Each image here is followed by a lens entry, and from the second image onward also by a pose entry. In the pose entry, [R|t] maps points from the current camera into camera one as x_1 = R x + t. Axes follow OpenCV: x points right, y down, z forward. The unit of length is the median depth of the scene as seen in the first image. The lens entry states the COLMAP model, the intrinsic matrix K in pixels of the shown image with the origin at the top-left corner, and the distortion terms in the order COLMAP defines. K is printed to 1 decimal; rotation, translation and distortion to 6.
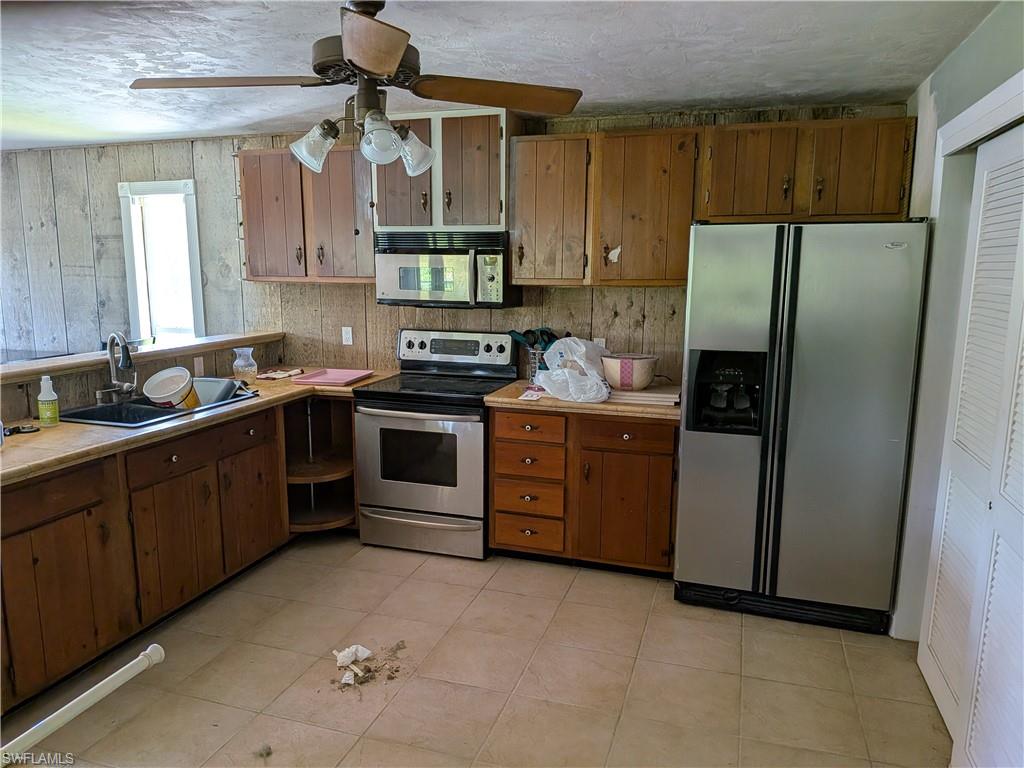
lens RADIAL K [[743.4, 0, 512.7], [0, 743.4, 401.9], [0, 0, 1]] dist [0.057171, -0.078069]
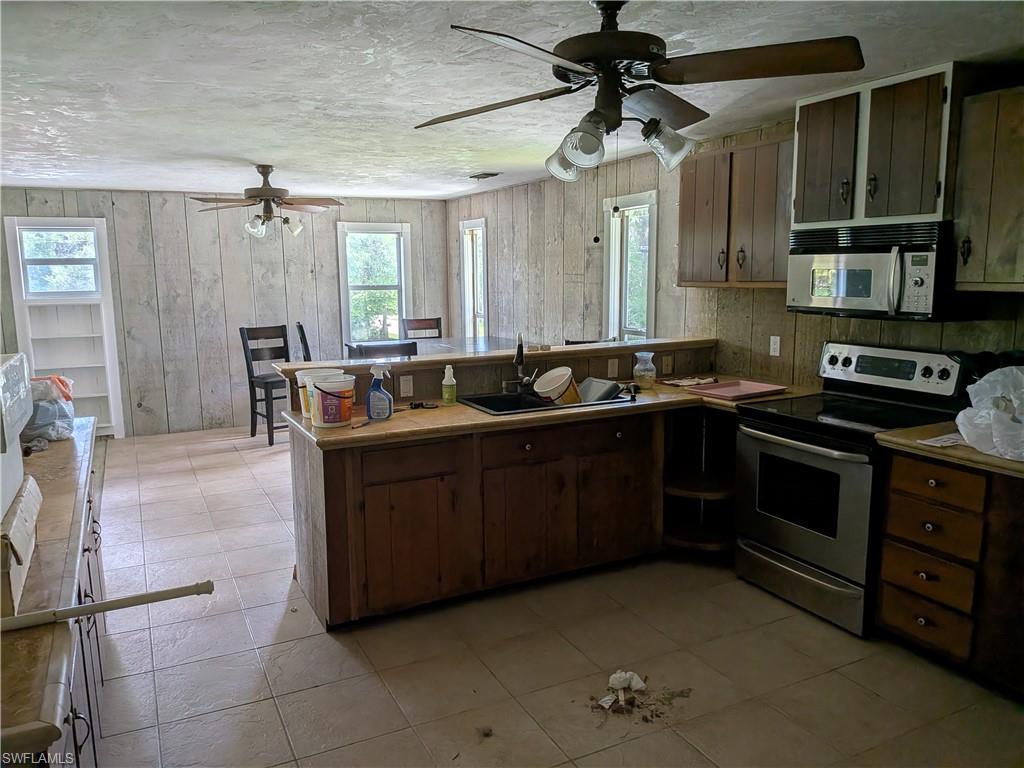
lens RADIAL K [[755.4, 0, 509.1], [0, 755.4, 391.3], [0, 0, 1]] dist [0.086717, -0.156871]
pose [[0.684569, 0.099750, -0.722091, 0.263784], [-0.112141, 0.993212, 0.030889, -0.030657], [0.720271, 0.059830, 0.691108, 0.153238]]
